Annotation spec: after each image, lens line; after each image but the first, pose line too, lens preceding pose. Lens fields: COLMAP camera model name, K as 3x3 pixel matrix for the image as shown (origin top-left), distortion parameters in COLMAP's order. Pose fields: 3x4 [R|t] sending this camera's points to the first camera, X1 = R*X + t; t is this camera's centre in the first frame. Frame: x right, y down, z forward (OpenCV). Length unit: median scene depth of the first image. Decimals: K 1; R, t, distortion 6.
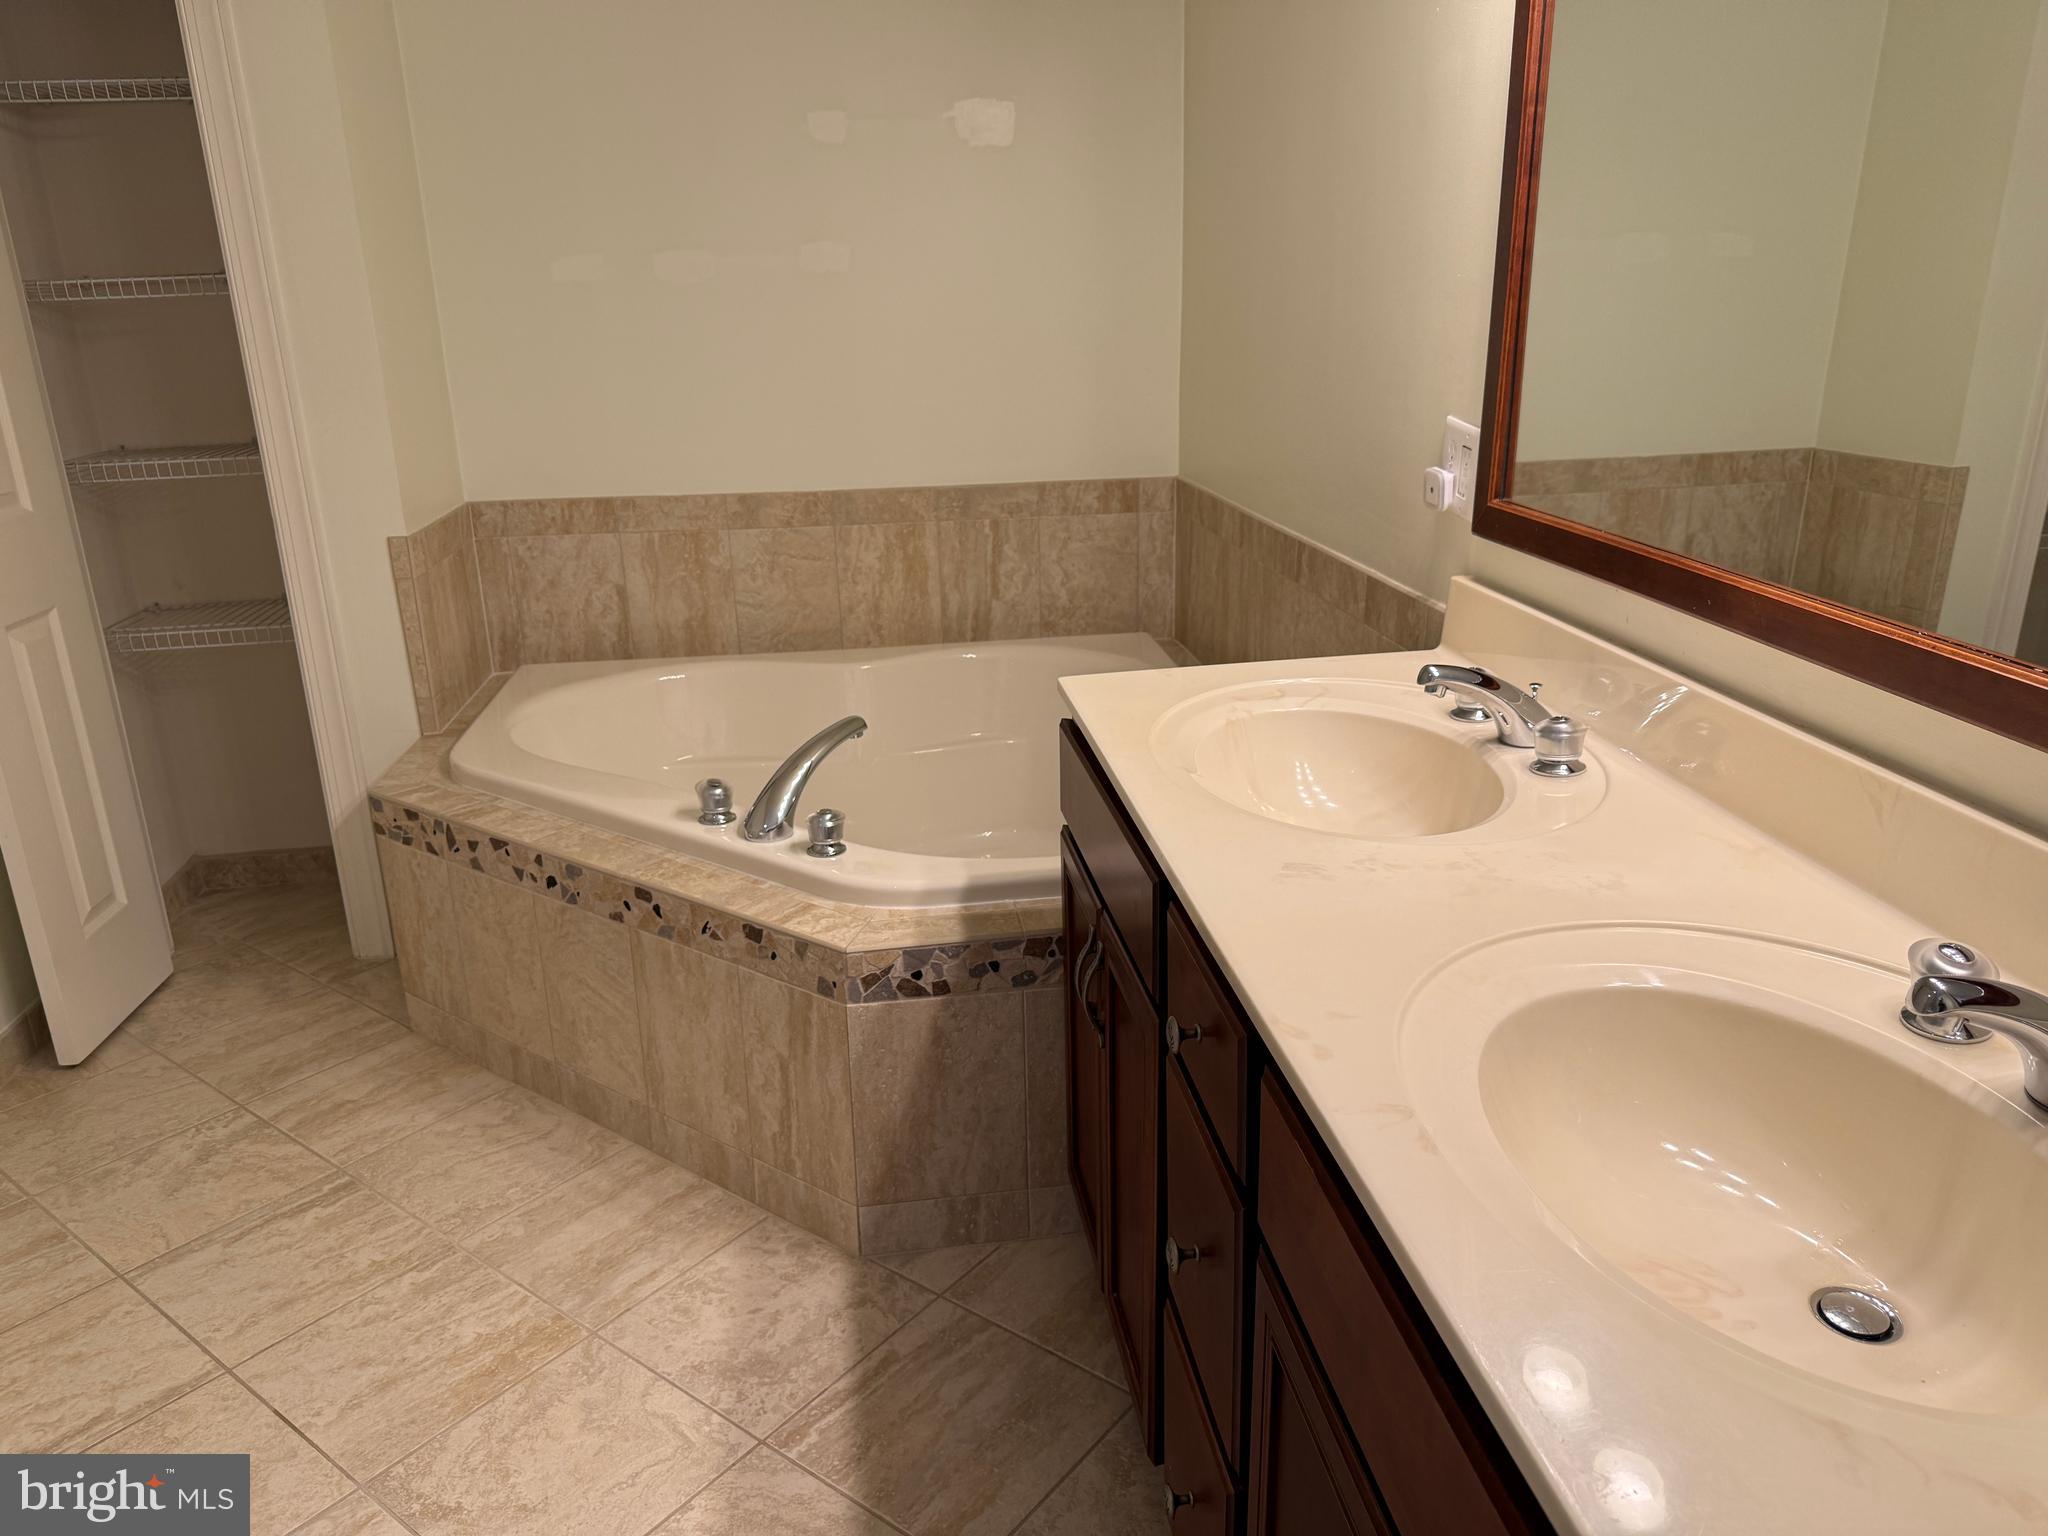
lens RADIAL K [[1433.5, 0, 1011.4], [0, 1433.5, 767.0], [0, 0, 1]] dist [0.175433, -0.379288]
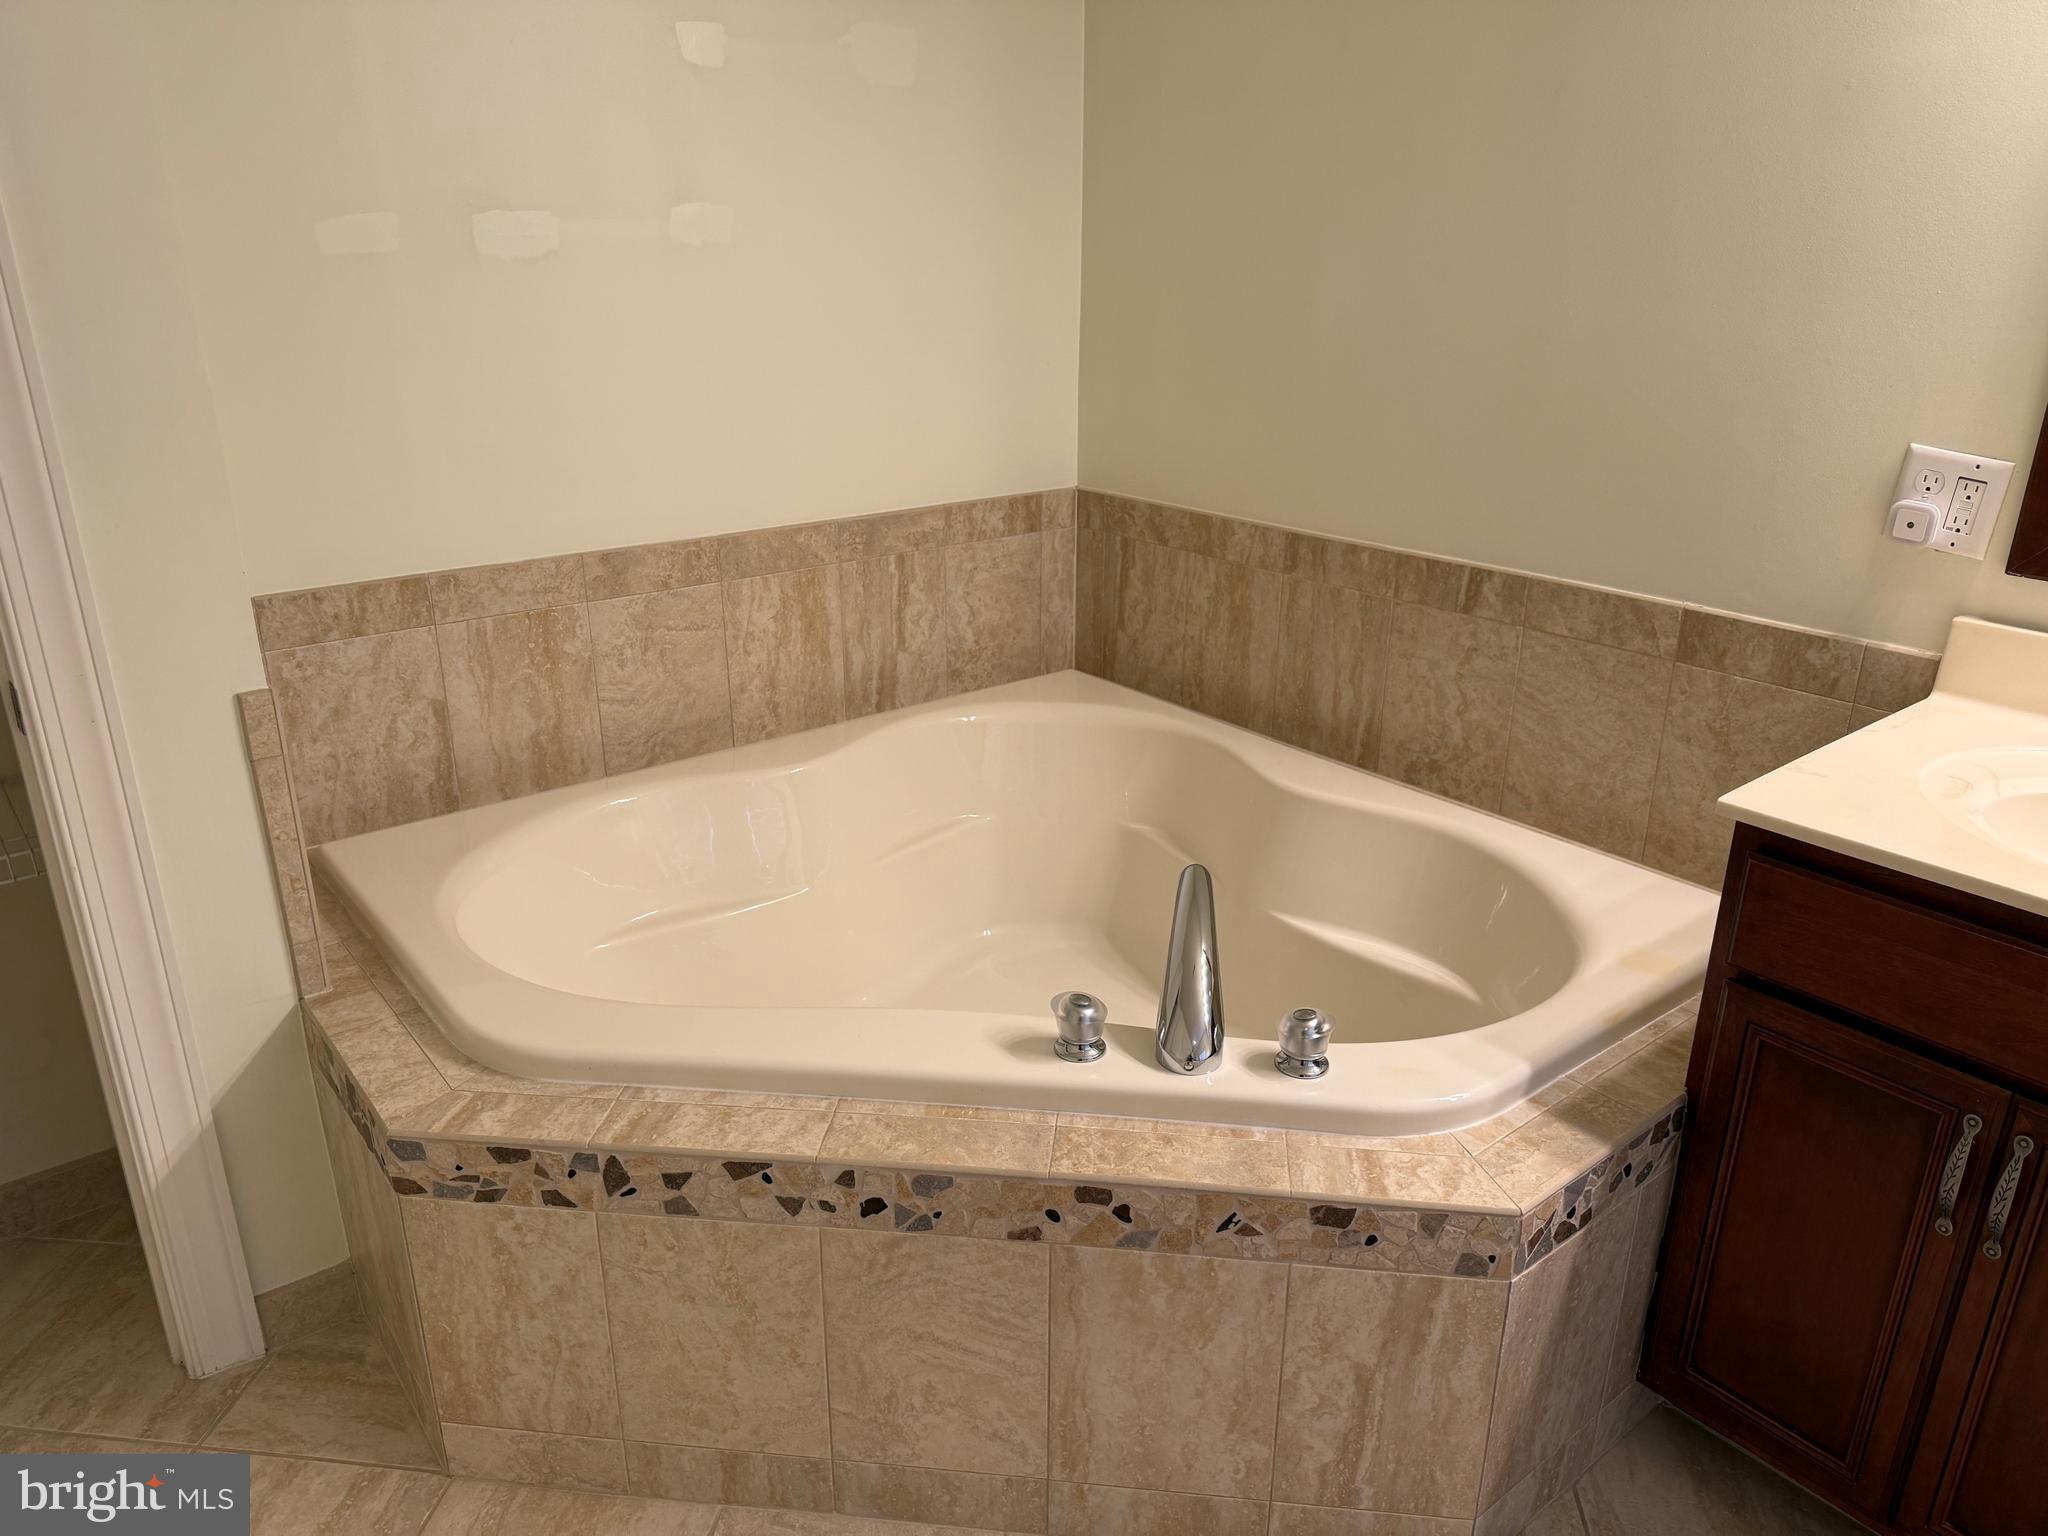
lens RADIAL K [[1433.5, 0, 1011.4], [0, 1433.5, 767.0], [0, 0, 1]] dist [0.175433, -0.379288]
pose [[0.857190, -0.159169, 0.489786, -0.380707], [0.141820, 0.987225, 0.072622, -0.106621], [-0.495088, 0.007210, 0.868813, 0.276893]]
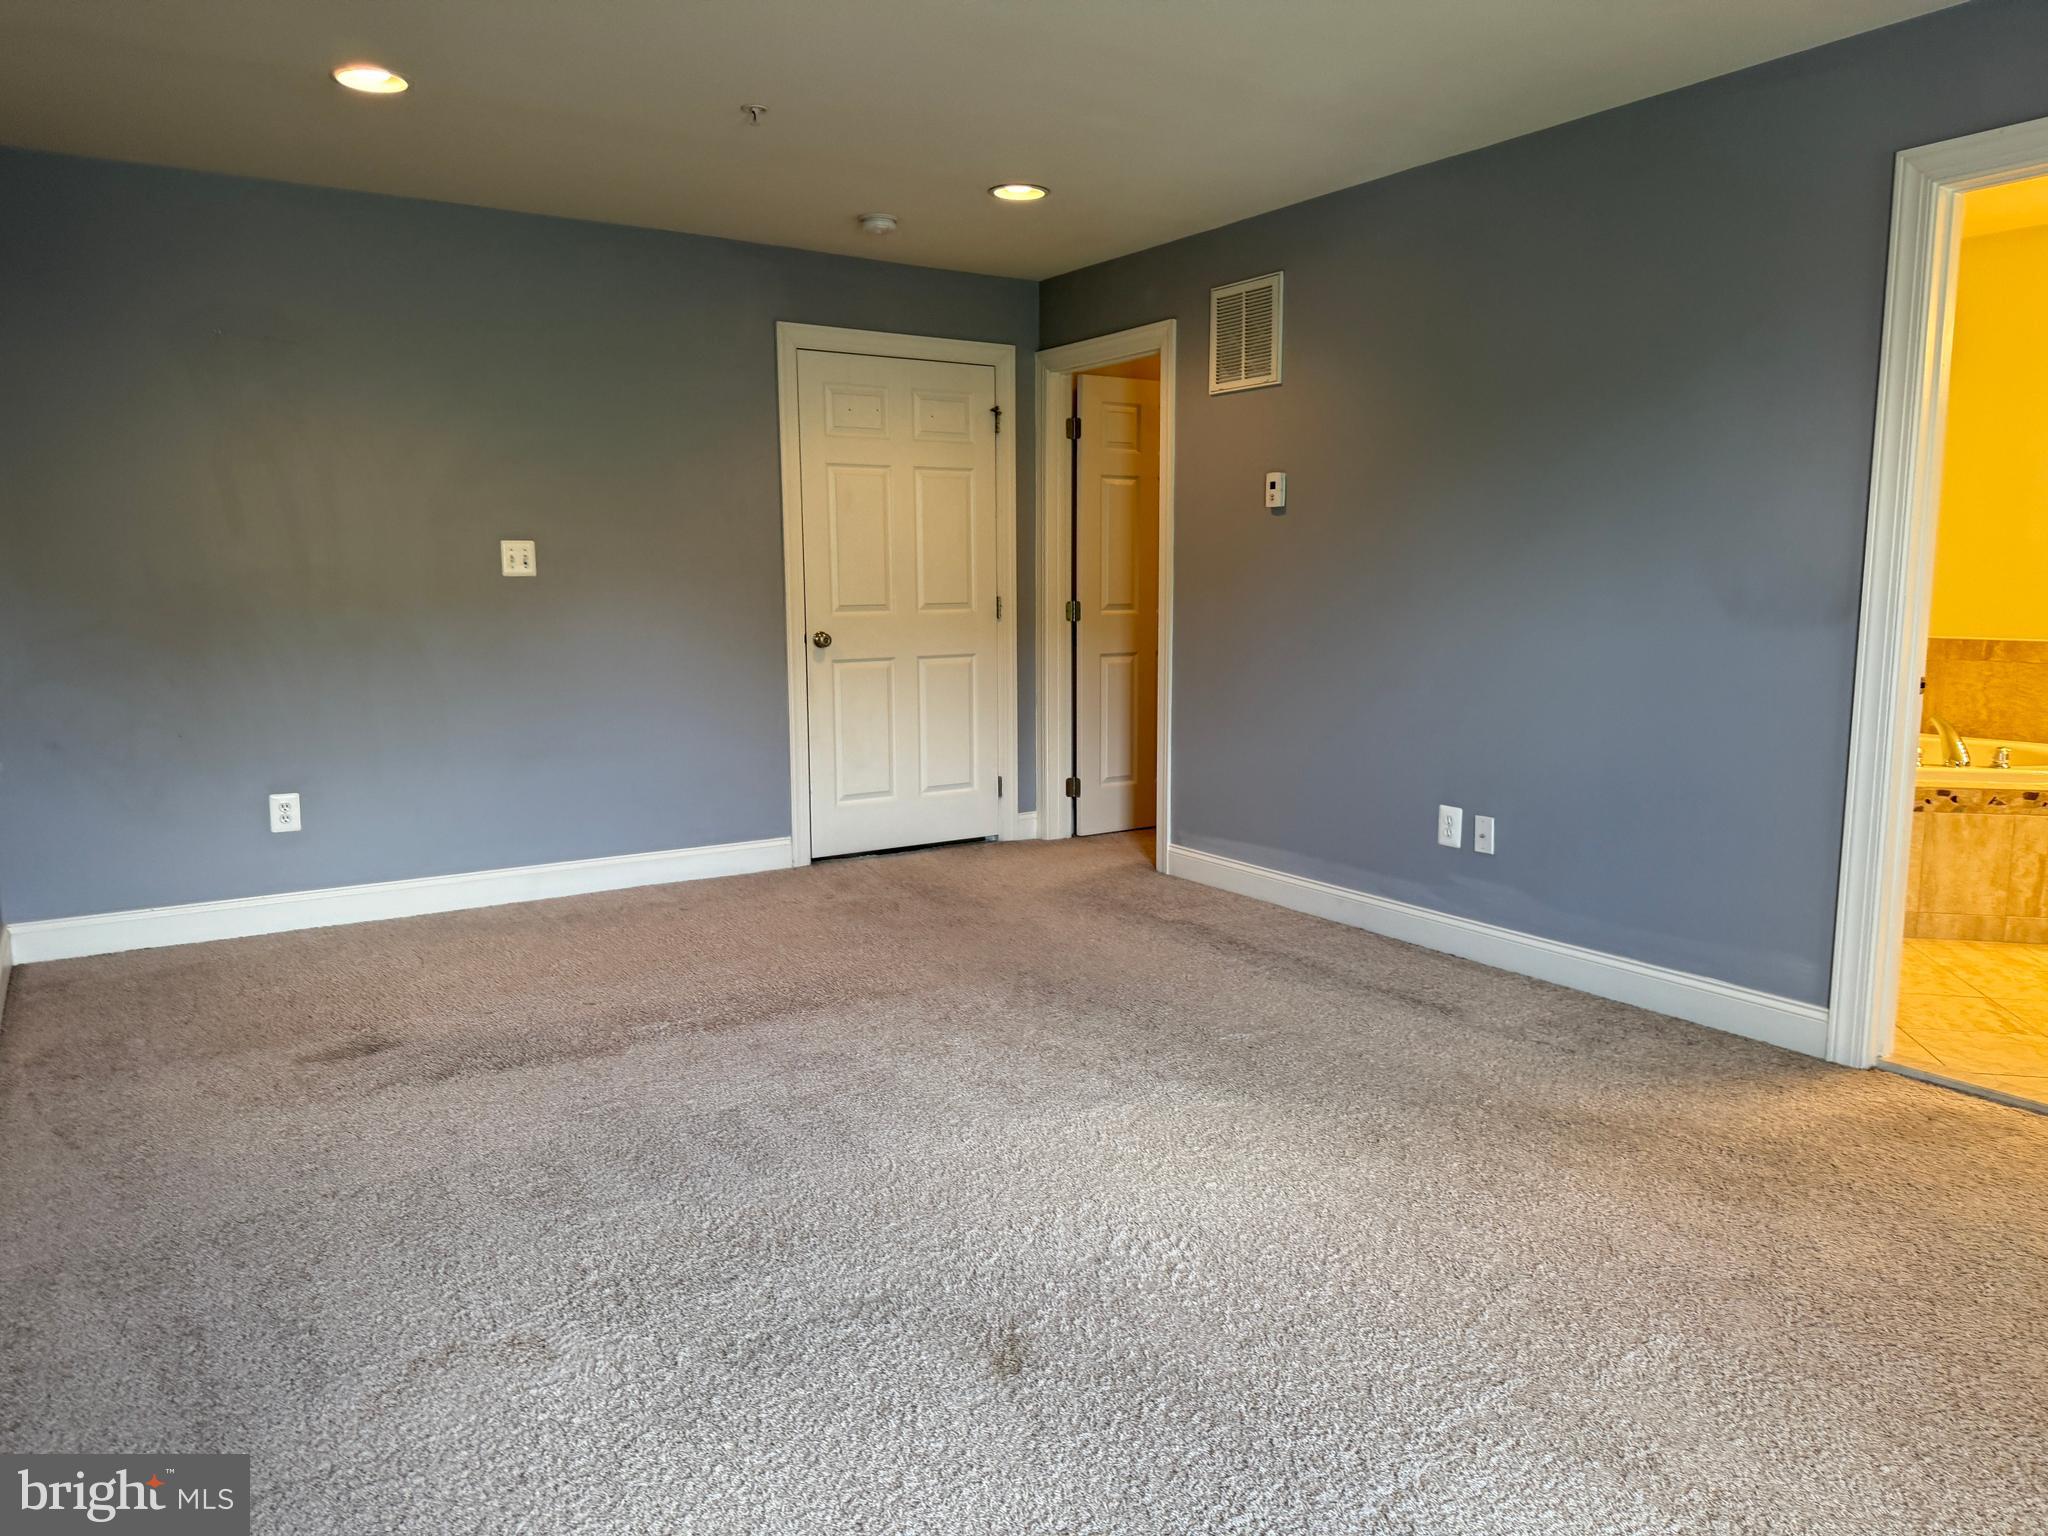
lens RADIAL K [[1460.3, 0, 1036.8], [0, 1460.3, 769.6], [0, 0, 1]] dist [0.005785, 0.006710]
pose [[0.895084, -0.037677, 0.444302, -1.492373], [0.119314, 0.980327, -0.157235, 0.147243], [-0.429637, 0.193750, 0.881971, -0.176062]]
